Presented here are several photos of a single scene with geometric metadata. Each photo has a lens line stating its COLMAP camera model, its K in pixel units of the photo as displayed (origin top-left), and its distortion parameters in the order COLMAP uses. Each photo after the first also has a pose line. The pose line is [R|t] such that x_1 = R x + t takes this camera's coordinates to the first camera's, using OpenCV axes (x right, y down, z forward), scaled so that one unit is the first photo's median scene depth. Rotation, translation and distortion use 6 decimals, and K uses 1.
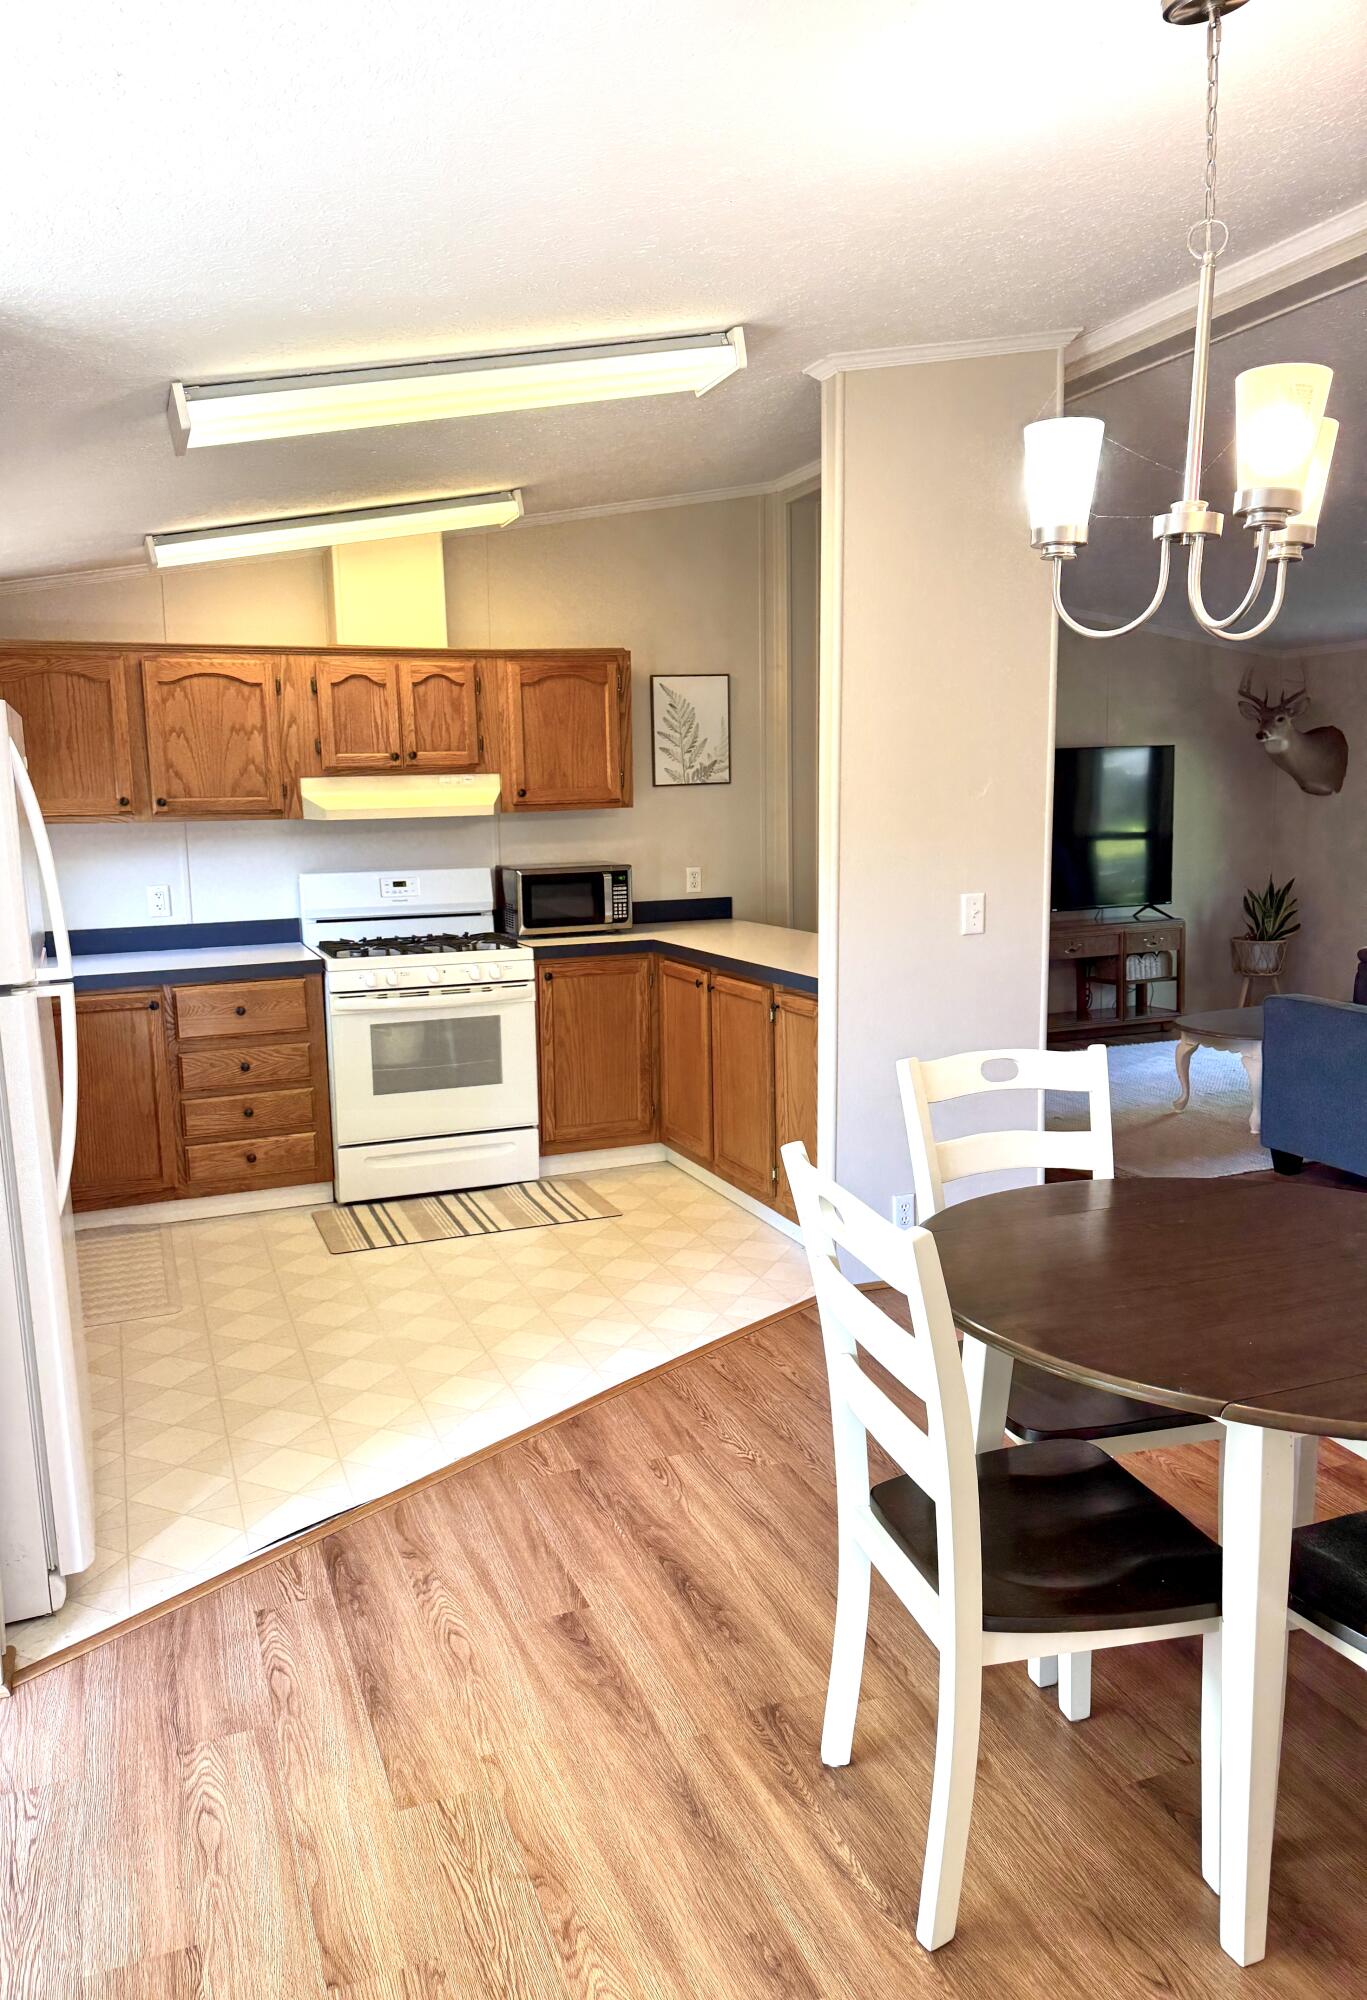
lens RADIAL K [[1384.1, 0, 631.8], [0, 1384.1, 1001.8], [0, 0, 1]] dist [0.030875, 0.000363]
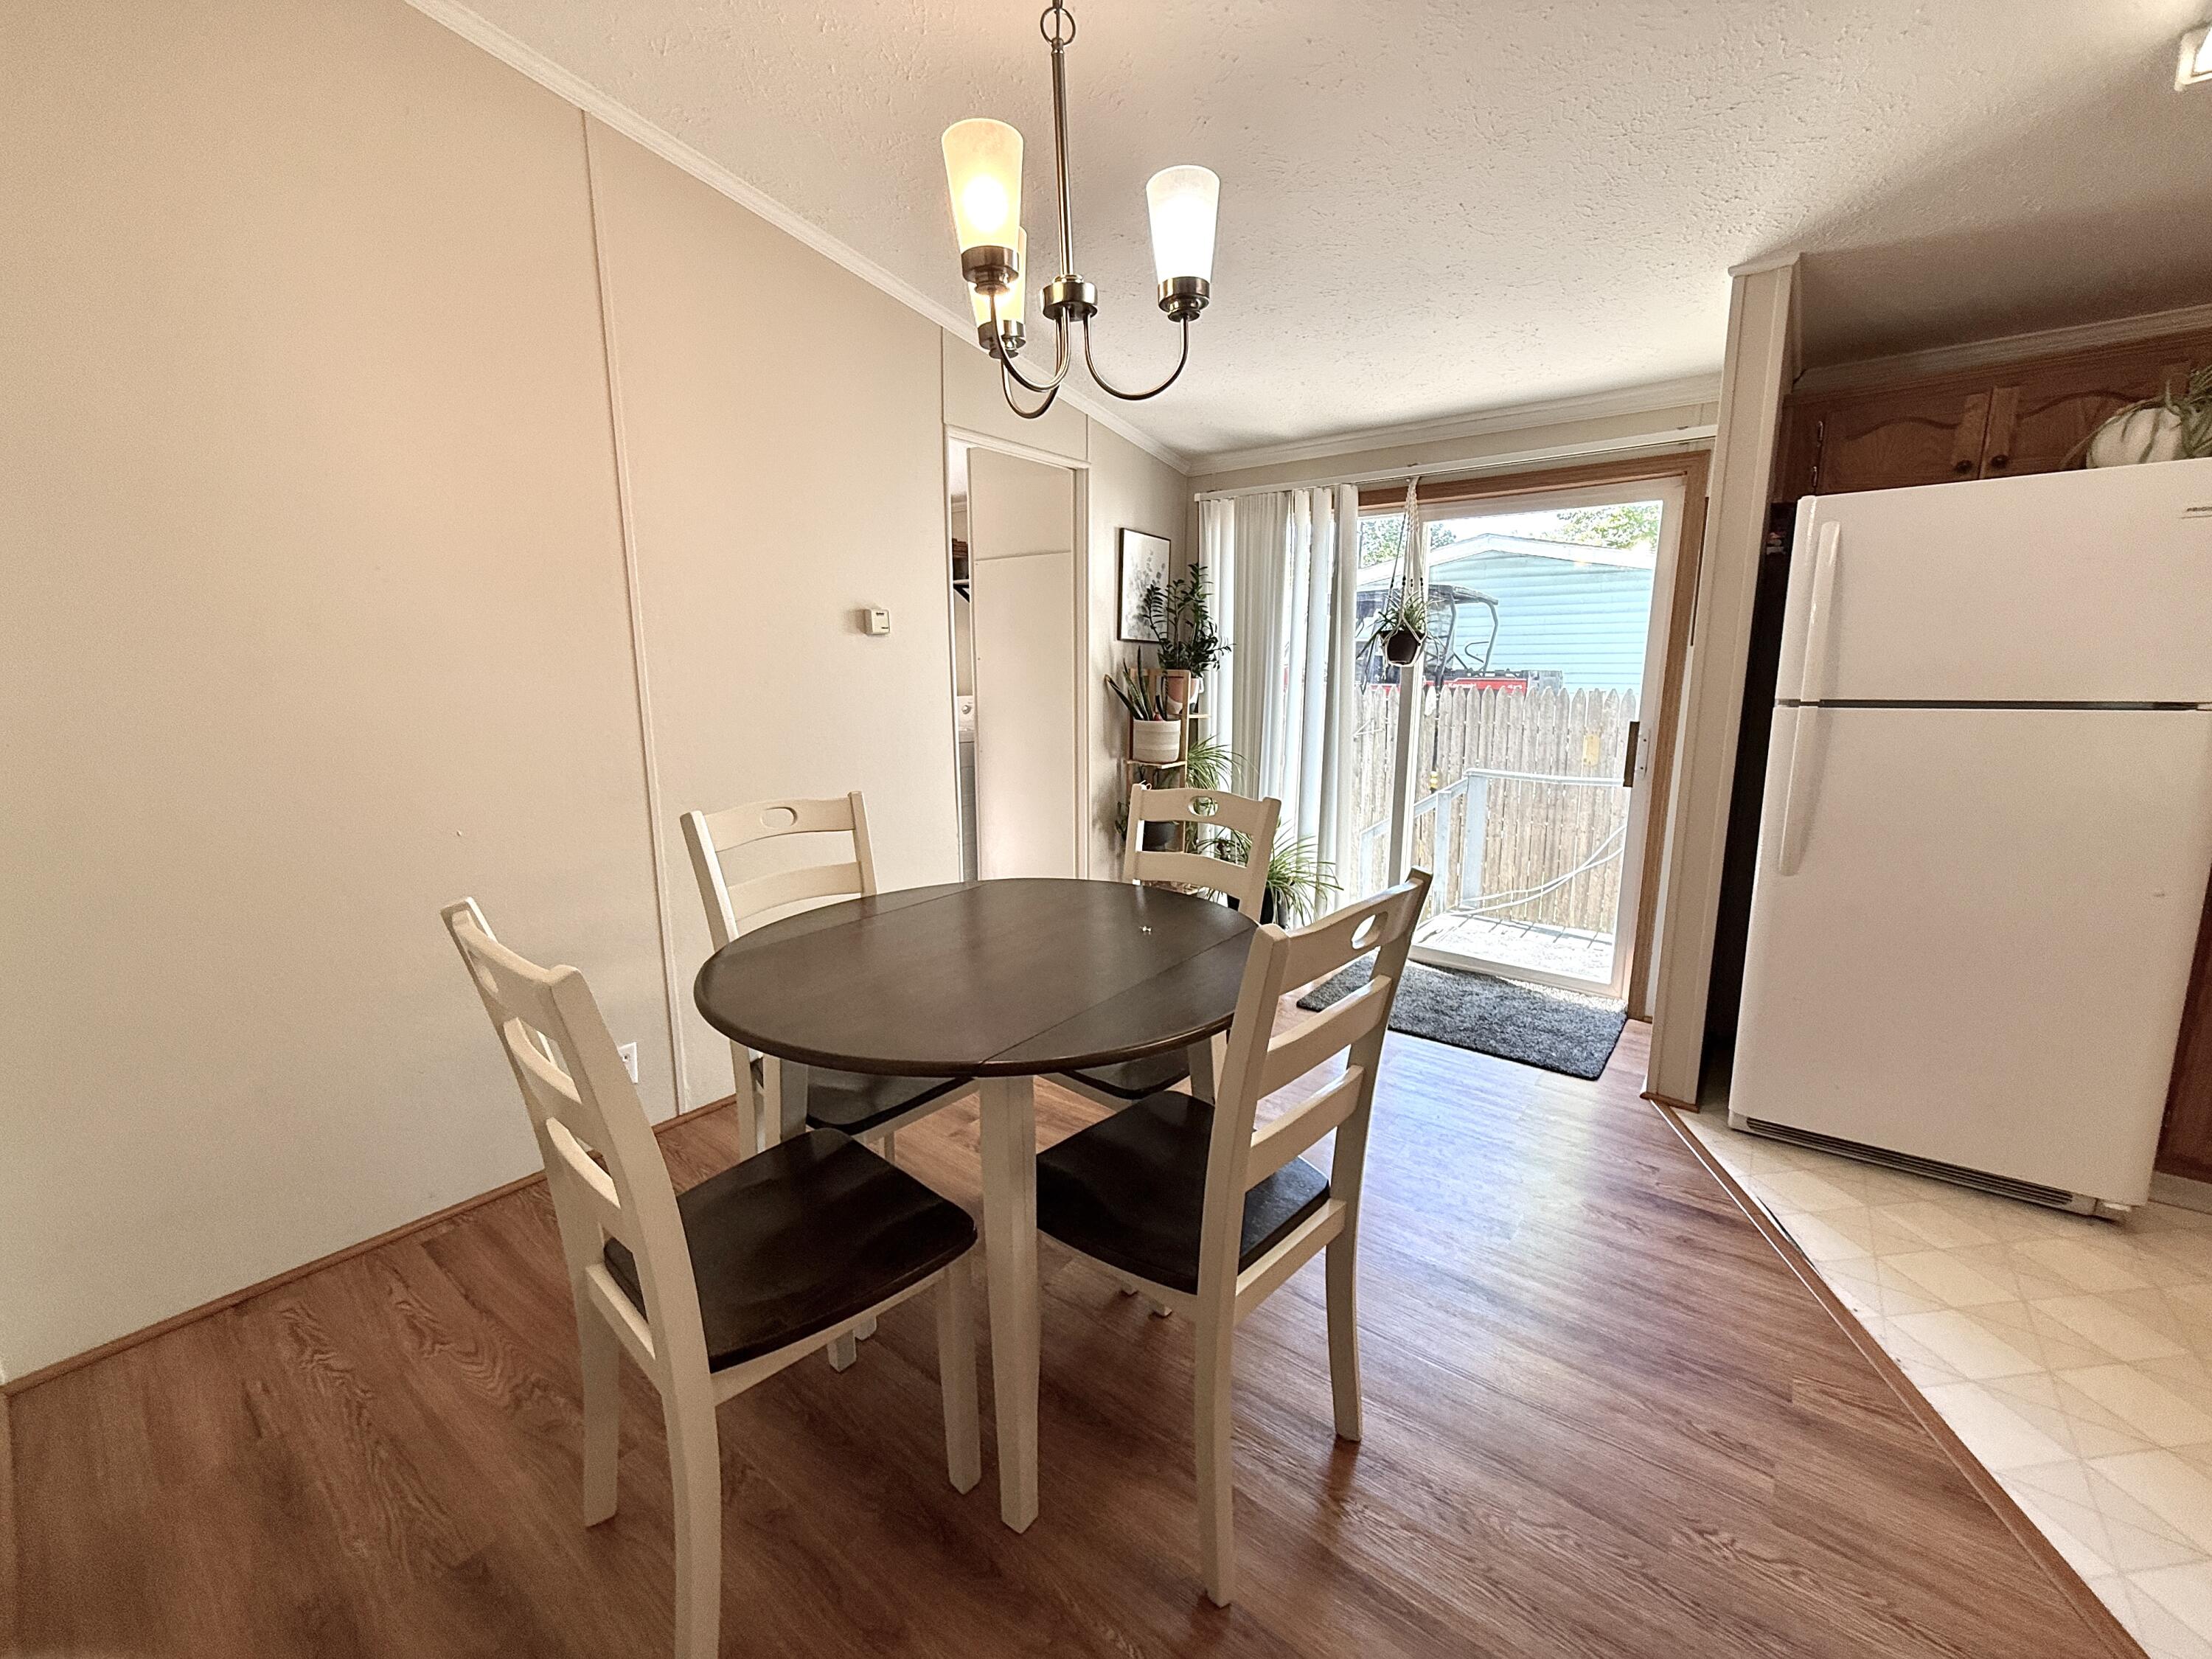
lens RADIAL K [[882.3, 0, 1112.4], [0, 882.3, 825.4], [0, 0, 1]] dist [-0.002213, 0.000355]
pose [[-0.847944, 0.117760, -0.516840, 0.304277], [-0.059246, 0.947849, 0.313166, -0.064022], [0.526764, 0.296168, -0.796746, 0.658798]]
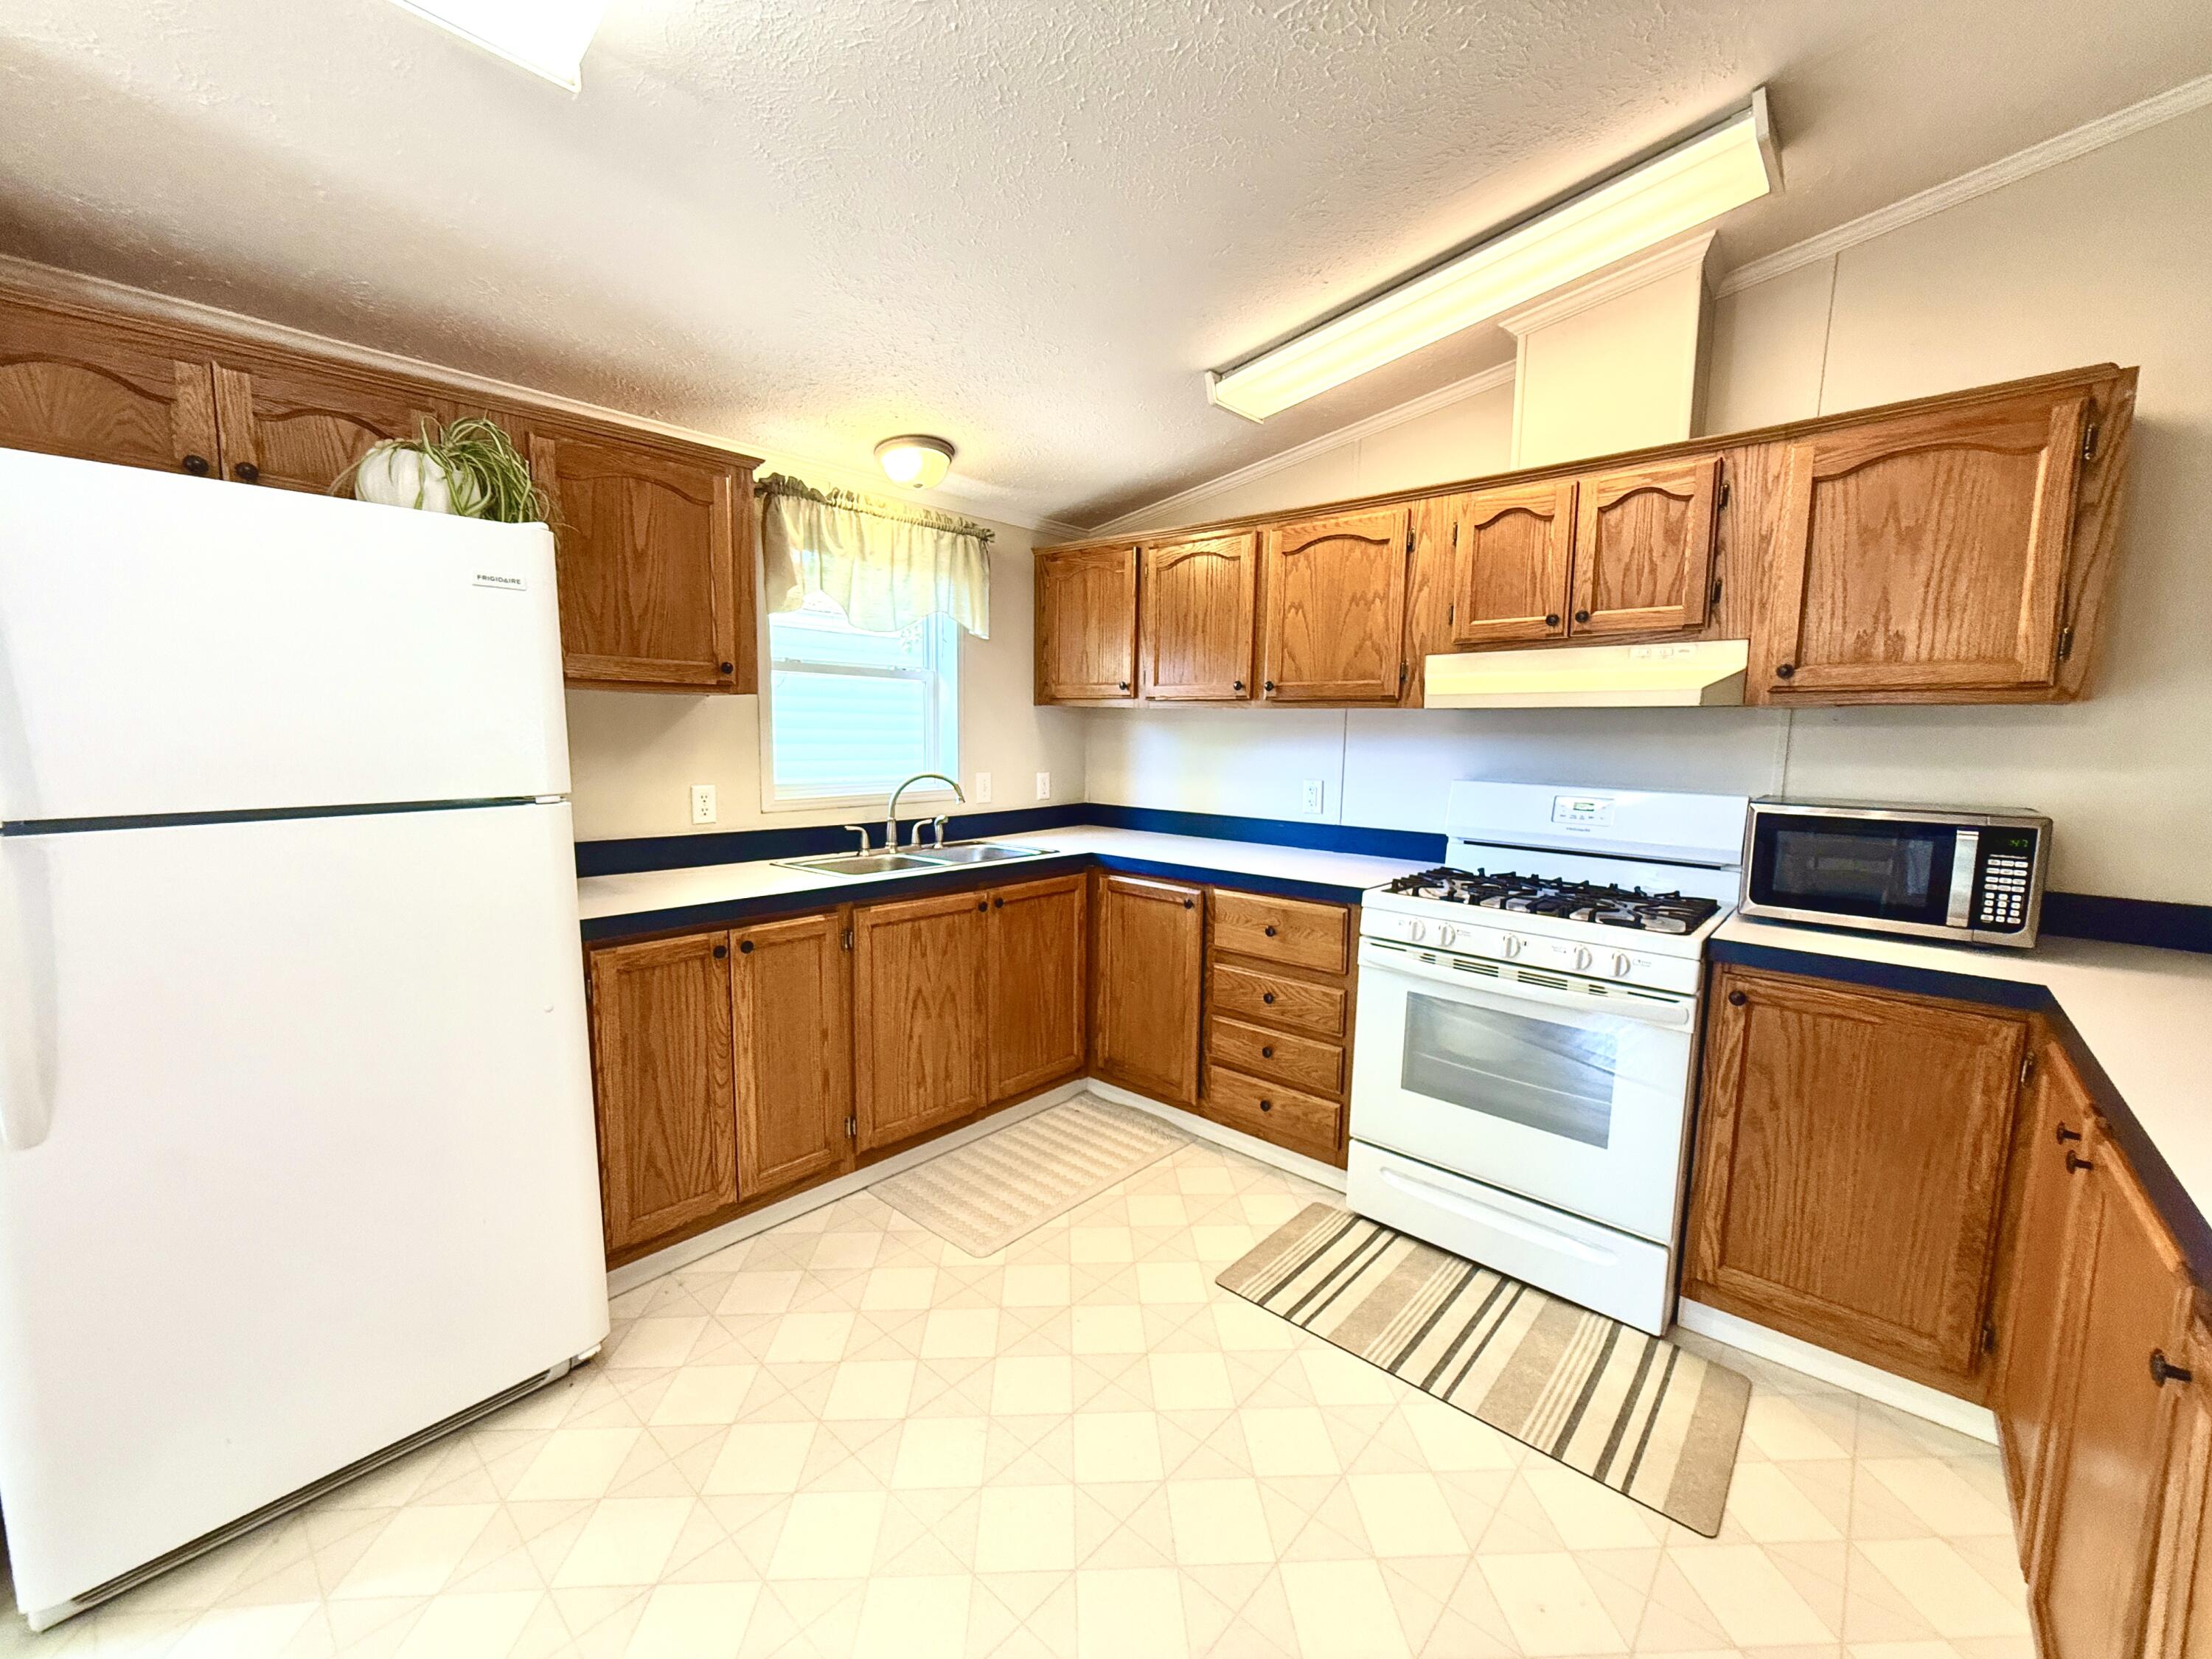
lens RADIAL K [[882.3, 0, 1111.6], [0, 882.3, 827.5], [0, 0, 1]] dist [-0.002213, 0.000355]
pose [[0.469616, 0.127310, -0.873643, 0.123572], [-0.161322, 0.985262, 0.056859, -0.066263], [0.868007, 0.114237, 0.483233, 0.620909]]
